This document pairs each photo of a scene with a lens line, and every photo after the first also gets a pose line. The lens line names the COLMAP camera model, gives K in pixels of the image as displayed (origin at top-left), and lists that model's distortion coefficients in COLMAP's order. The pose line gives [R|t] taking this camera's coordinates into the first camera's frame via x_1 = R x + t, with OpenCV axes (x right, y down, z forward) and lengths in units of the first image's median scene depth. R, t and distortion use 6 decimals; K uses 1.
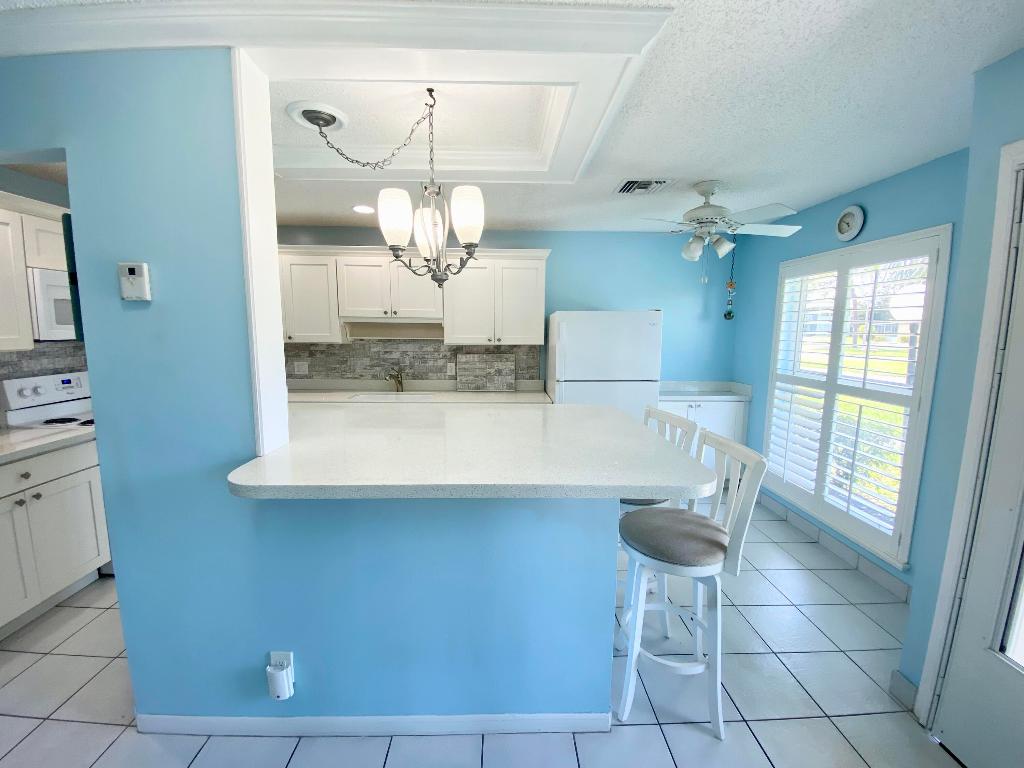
lens RADIAL K [[414.3, 0, 512.2], [0, 414.3, 381.5], [0, 0, 1]] dist [0.042462, -0.033955]
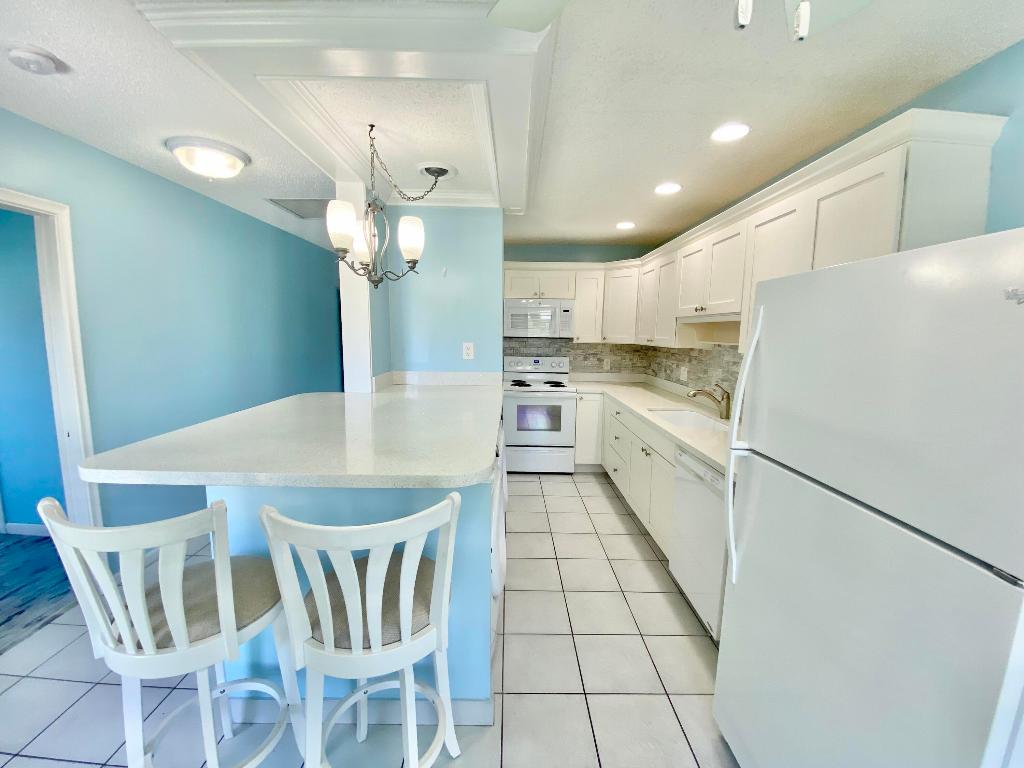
lens RADIAL K [[414.3, 0, 512.2], [0, 414.3, 381.5], [0, 0, 1]] dist [0.042462, -0.033955]
pose [[-0.017792, 0.111135, -0.993646, 0.447520], [-0.139949, 0.983743, 0.112534, -0.067222], [0.989999, 0.141062, -0.001949, 0.624383]]
